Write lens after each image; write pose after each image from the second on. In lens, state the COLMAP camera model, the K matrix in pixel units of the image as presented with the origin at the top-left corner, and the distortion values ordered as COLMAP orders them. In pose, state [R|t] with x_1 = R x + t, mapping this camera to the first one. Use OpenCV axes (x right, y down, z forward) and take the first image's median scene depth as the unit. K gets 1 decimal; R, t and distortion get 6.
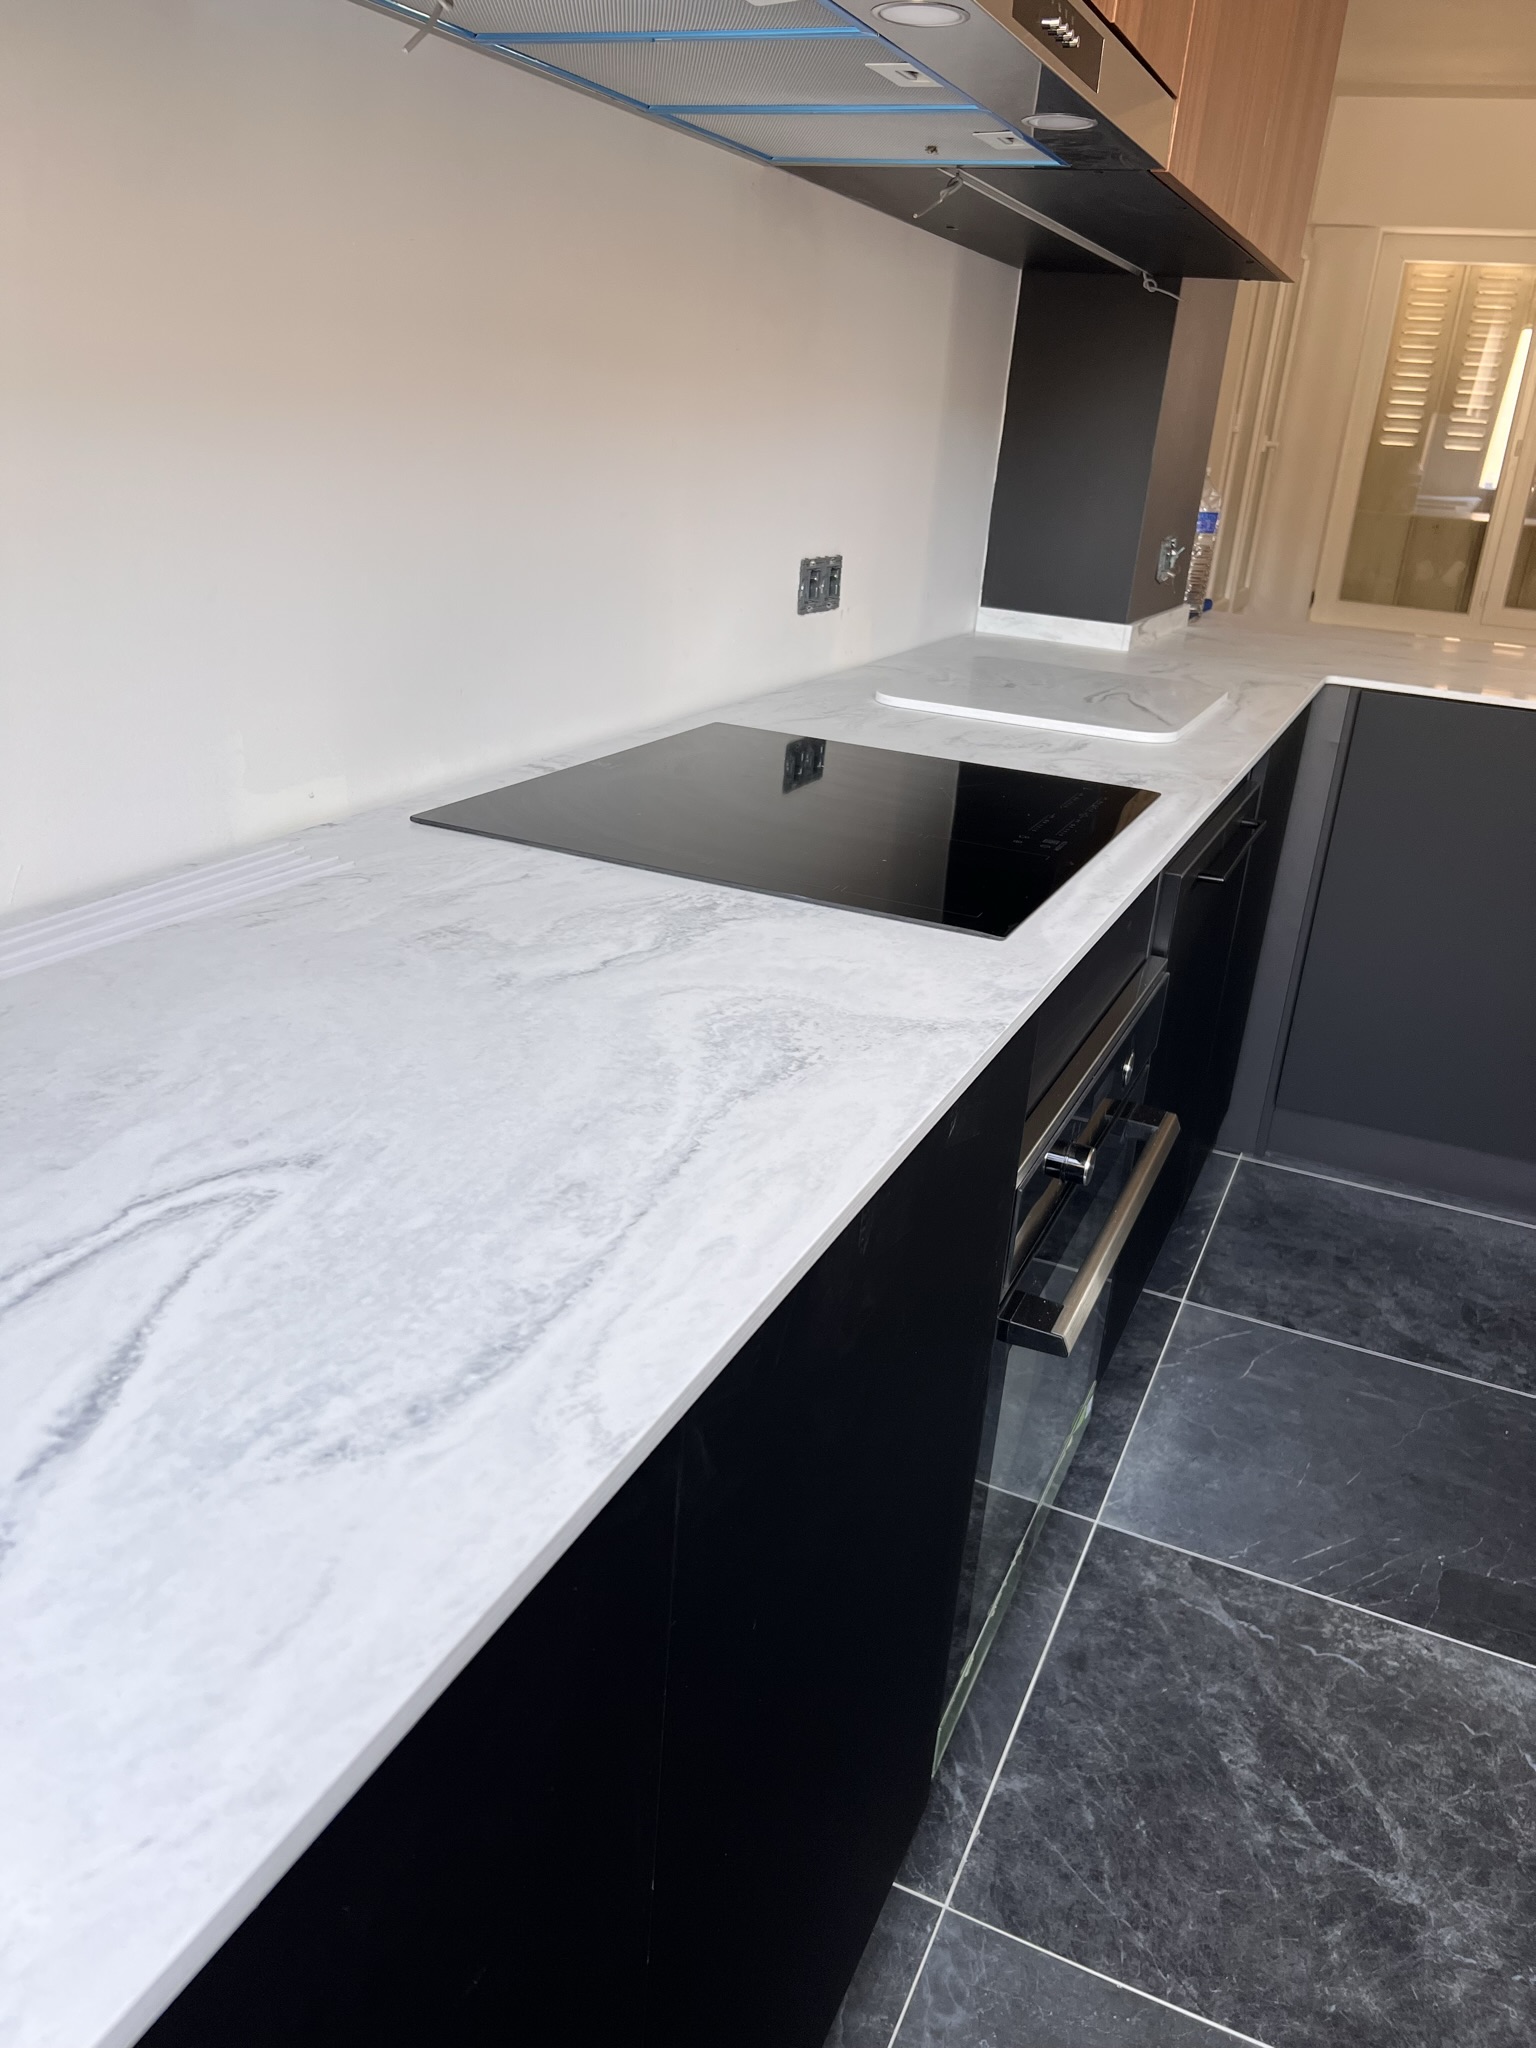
lens RADIAL K [[1558.3, 0, 759.9], [0, 1558.3, 1016.8], [0, 0, 1]] dist [0.030652, -0.037592]
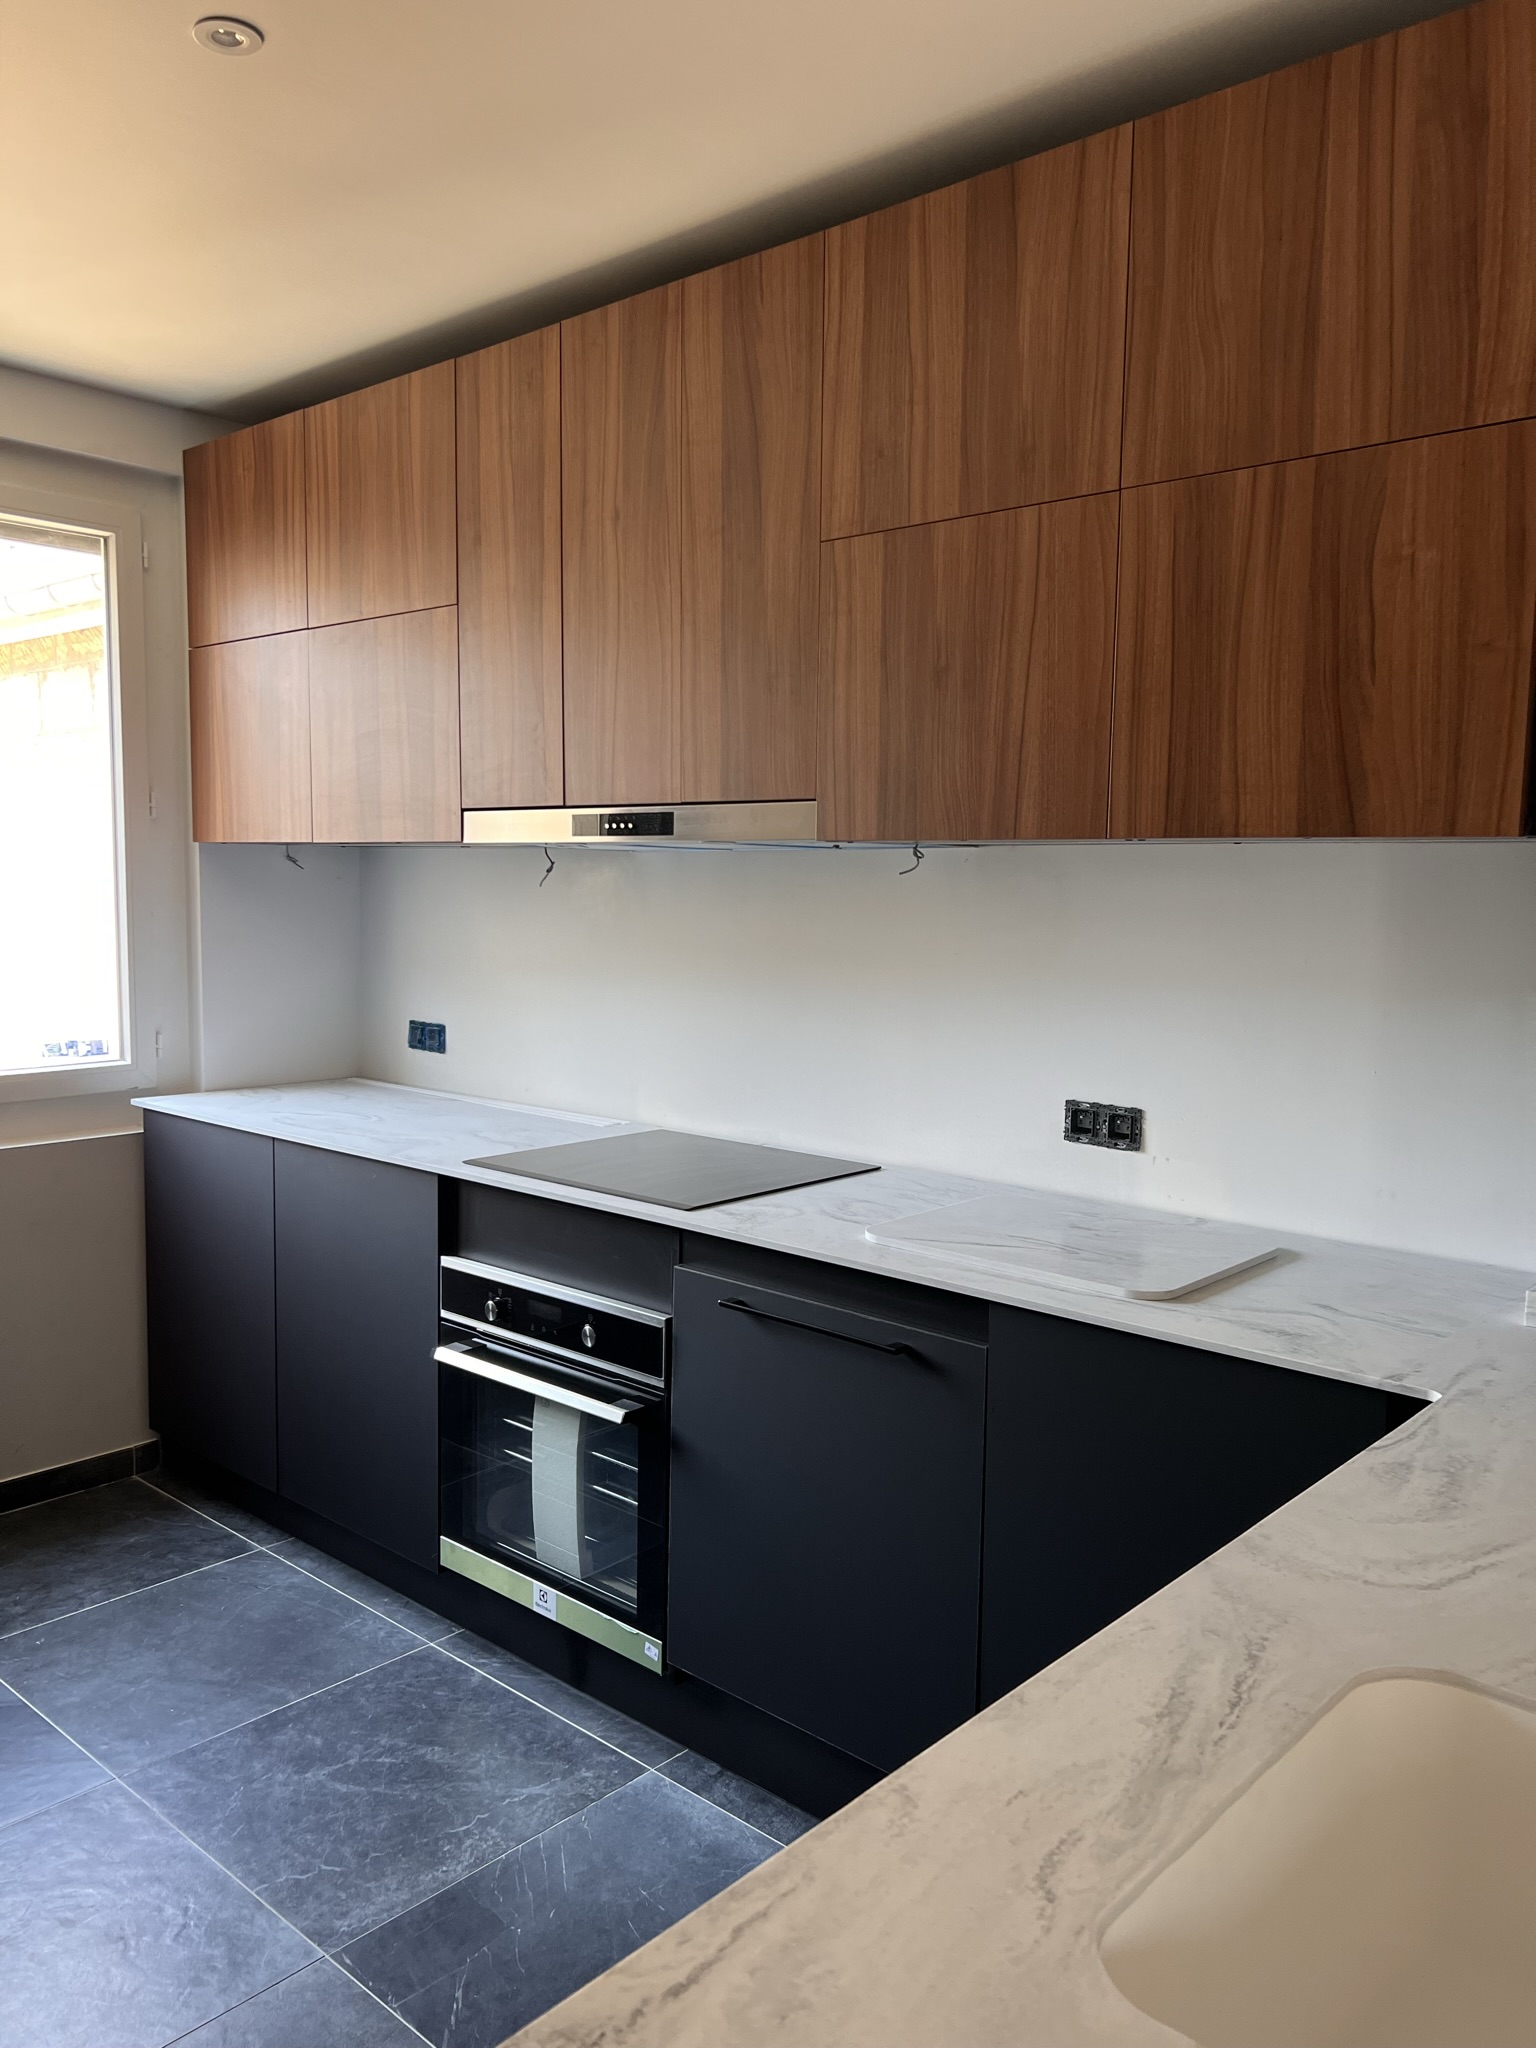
lens RADIAL K [[1558.3, 0, 763.4], [0, 1558.3, 1022.5], [0, 0, 1]] dist [0.030652, -0.037592]
pose [[-0.303540, 0.015382, -0.952695, 1.716328], [-0.378715, 0.915549, 0.135446, -0.556629], [0.874322, 0.401913, -0.272080, 1.428312]]
